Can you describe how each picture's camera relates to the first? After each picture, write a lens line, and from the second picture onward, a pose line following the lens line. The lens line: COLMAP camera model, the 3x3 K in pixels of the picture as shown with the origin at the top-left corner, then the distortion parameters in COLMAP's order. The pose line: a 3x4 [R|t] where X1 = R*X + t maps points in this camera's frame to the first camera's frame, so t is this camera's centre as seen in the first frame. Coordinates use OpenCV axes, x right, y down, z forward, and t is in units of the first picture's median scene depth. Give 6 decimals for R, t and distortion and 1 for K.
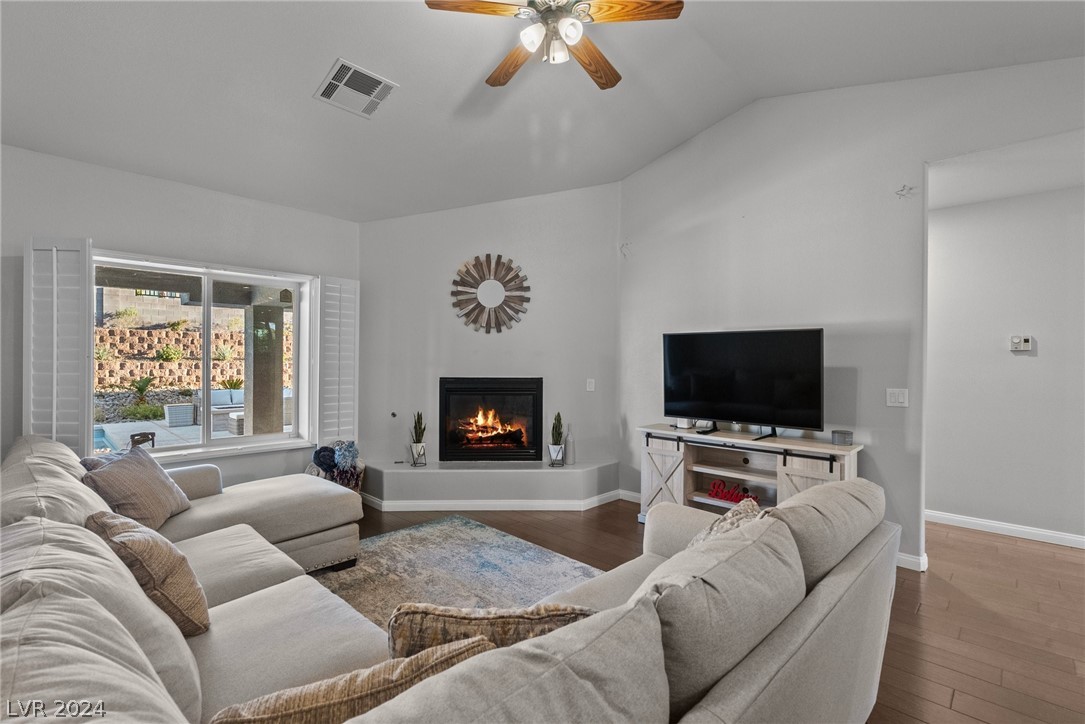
lens RADIAL K [[493.4, 0, 542.5], [0, 493.4, 362.0], [0, 0, 1]] dist [0.002847, 0.000308]
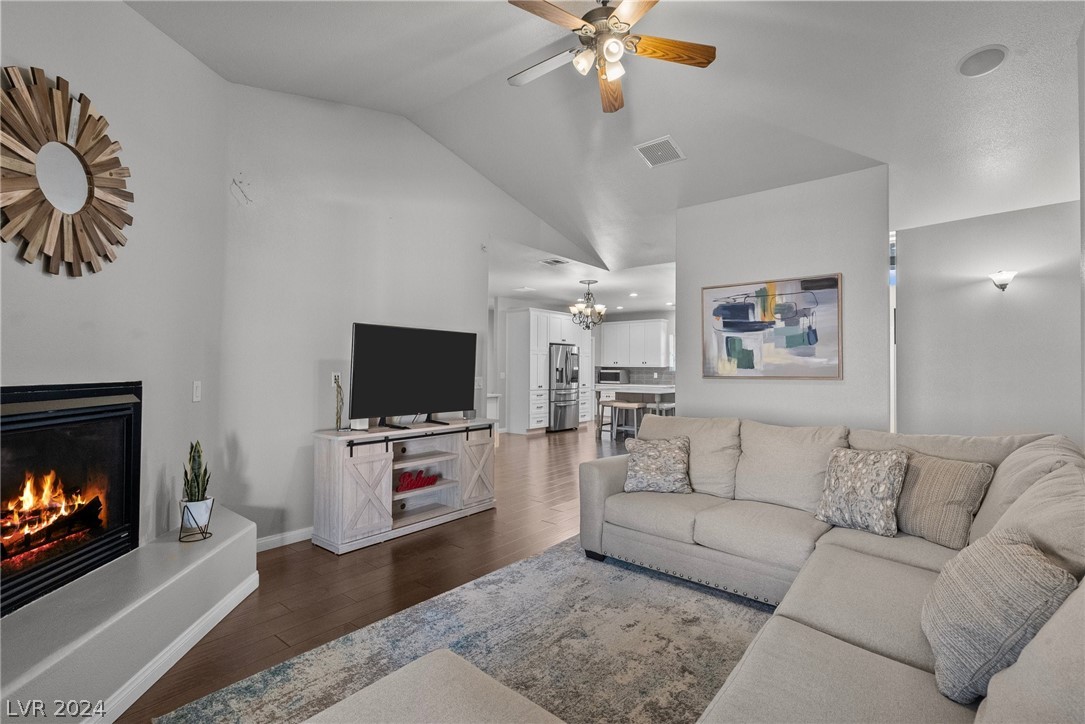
lens RADIAL K [[491.3, 0, 545.4], [0, 491.3, 361.3], [0, 0, 1]] dist [-0.001645, 0.001107]
pose [[-0.098716, 0.009296, 0.995072, -0.558124], [-0.005542, 0.999936, -0.009891, 0.013928], [-0.995100, -0.006491, -0.098658, 0.658399]]
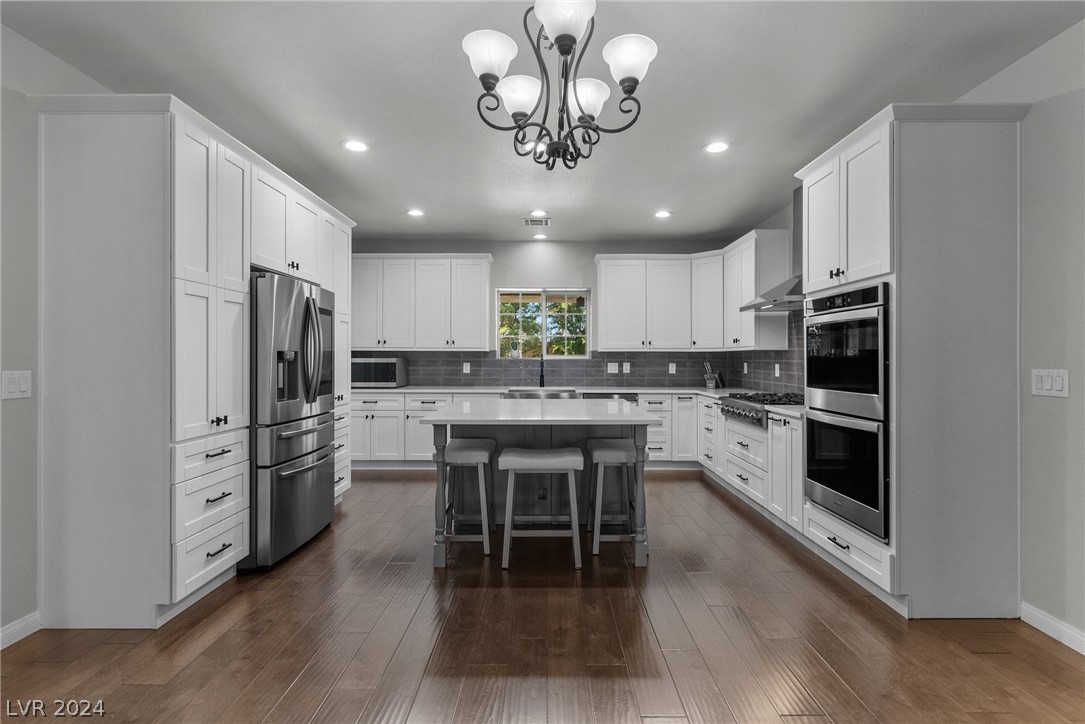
lens RADIAL K [[507.3, 0, 544.6], [0, 507.3, 356.8], [0, 0, 1]] dist [-0.000960, 0.000638]
pose [[-0.696908, -0.002858, 0.717155, 0.822656], [-0.002422, 0.999996, 0.001631, 0.027003], [-0.717157, -0.000601, -0.696911, 0.610127]]
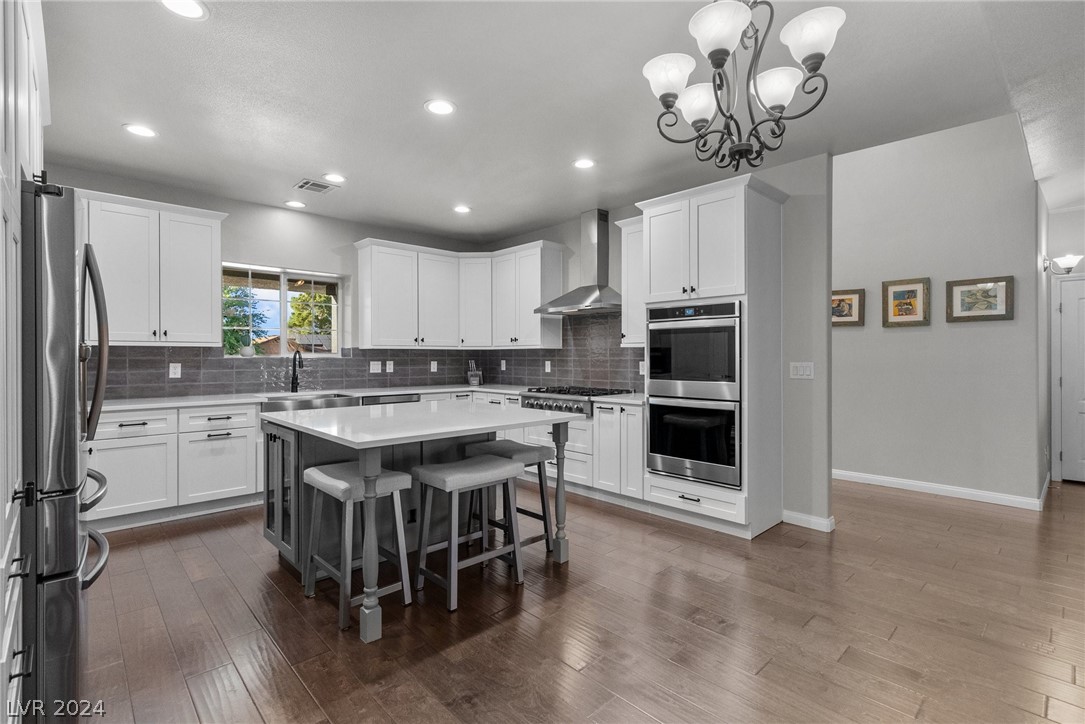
lens RADIAL K [[507.3, 0, 544.6], [0, 507.3, 356.8], [0, 0, 1]] dist [-0.000960, 0.000638]
pose [[-0.999185, -0.002771, 0.040269, 1.198791], [-0.002637, 0.999991, 0.003385, 0.028521], [-0.040278, 0.003276, -0.999183, 0.724697]]
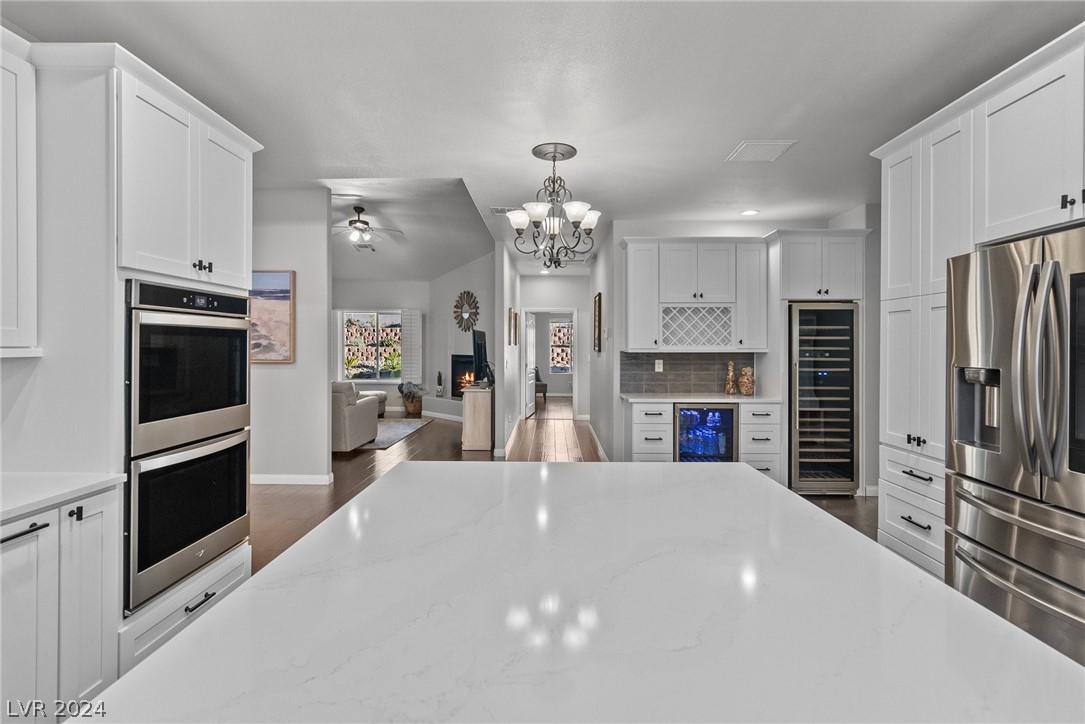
lens RADIAL K [[506.9, 0, 547.1], [0, 506.9, 348.3], [0, 0, 1]] dist [-0.001652, 0.001024]
pose [[0.694235, 0.000919, -0.719748, 1.581202], [-0.001556, 0.999999, -0.000223, 0.005857], [0.719747, 0.001275, 0.694235, -0.151113]]
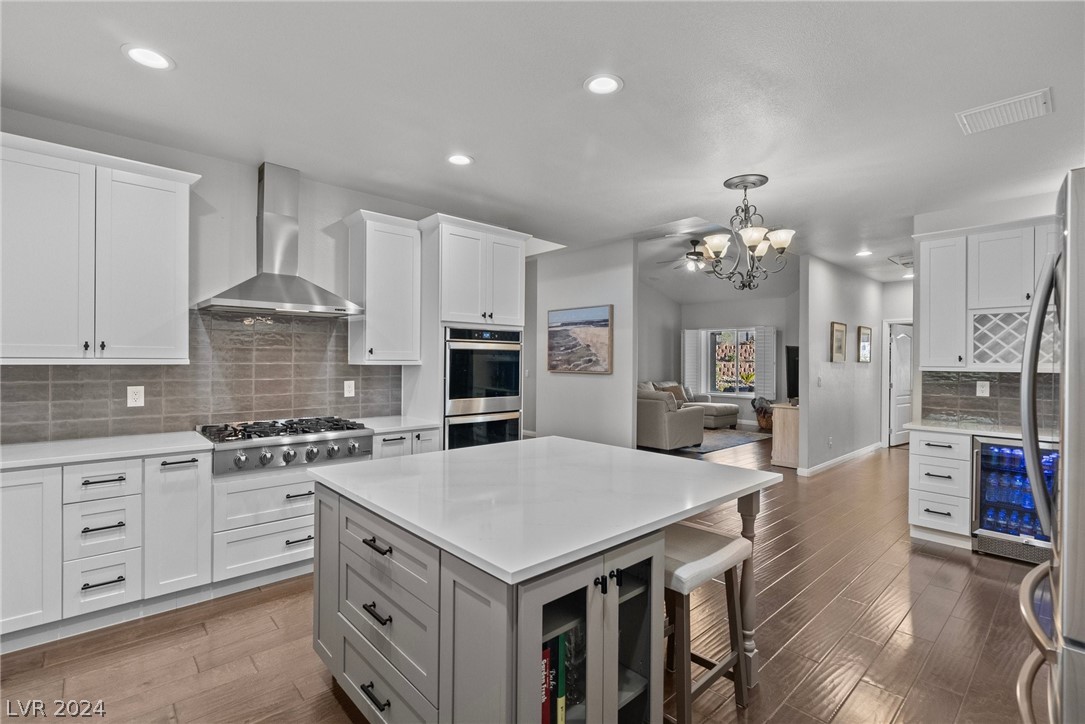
lens RADIAL K [[500.4, 0, 545.8], [0, 500.4, 361.9], [0, 0, 1]] dist [-0.000557, 0.001284]
pose [[-0.048841, -0.000587, -0.998806, 1.848315], [-0.011495, 0.999934, -0.000026, 0.005754], [0.998740, 0.011480, -0.048844, 0.086847]]
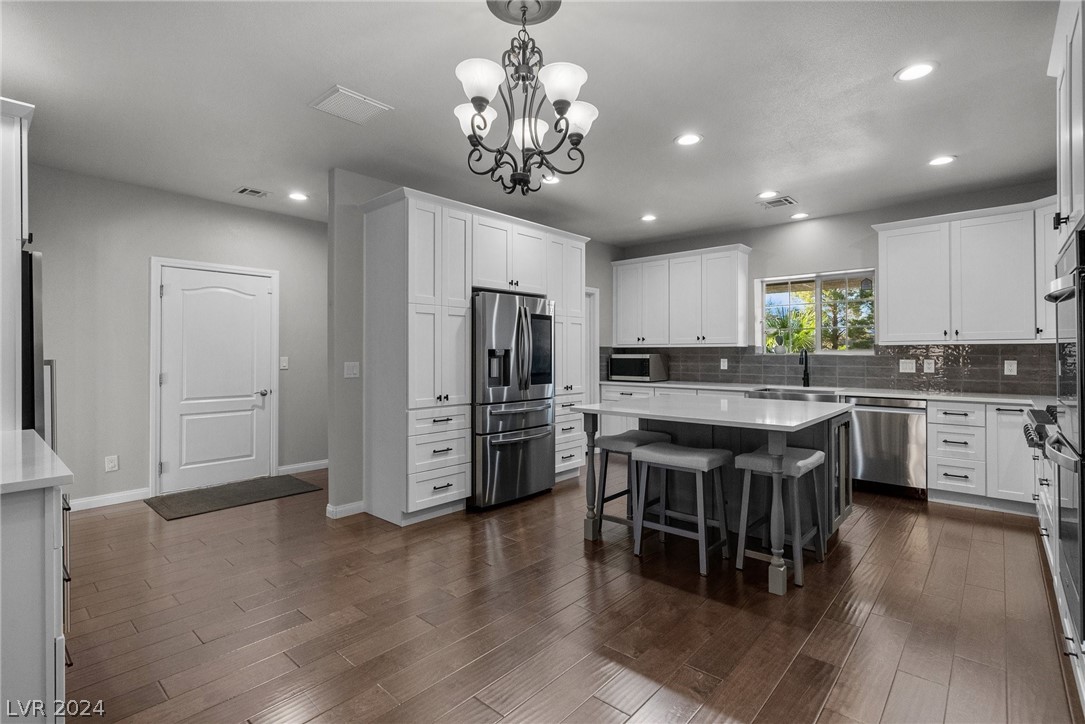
lens RADIAL K [[510.9, 0, 544.0], [0, 510.9, 350.1], [0, 0, 1]] dist [-0.002127, 0.000377]
pose [[-0.047243, 0.003605, 0.998877, 0.647235], [0.003455, 0.999988, -0.003446, 0.026249], [-0.998877, 0.003289, -0.047255, 0.354162]]
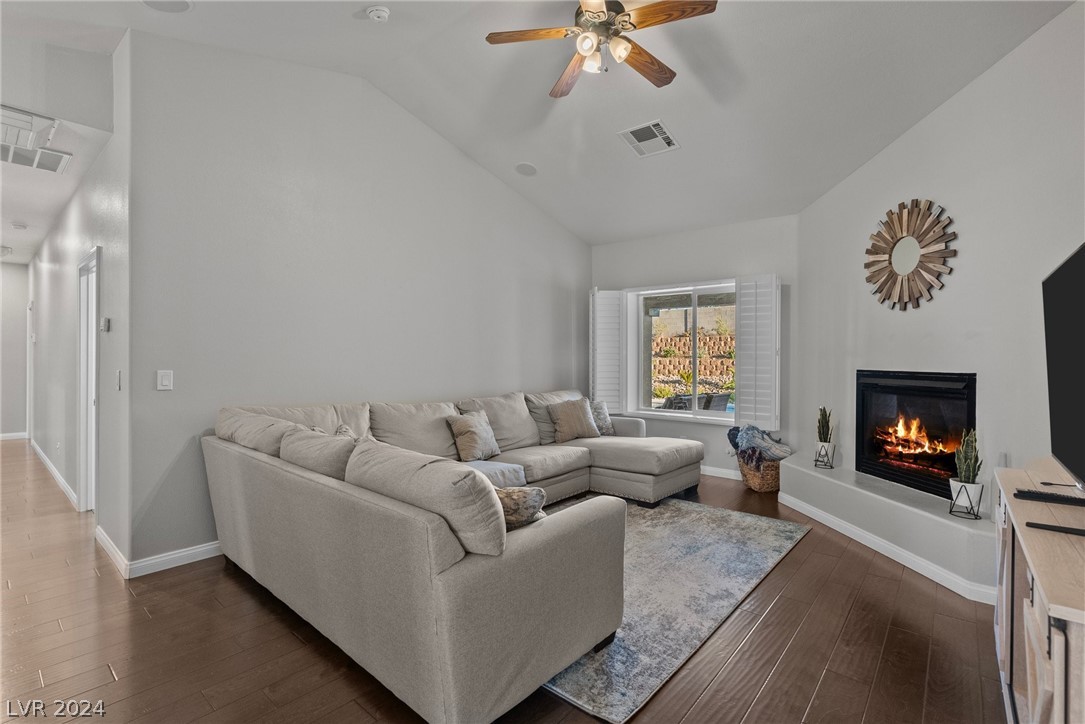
lens RADIAL K [[491.3, 0, 545.4], [0, 491.3, 361.3], [0, 0, 1]] dist [-0.001645, 0.001107]
pose [[0.072351, 0.001890, -0.997377, 0.593425], [-0.009057, 0.999958, 0.001238, 0.020958], [0.997338, 0.008944, 0.072365, 0.429449]]
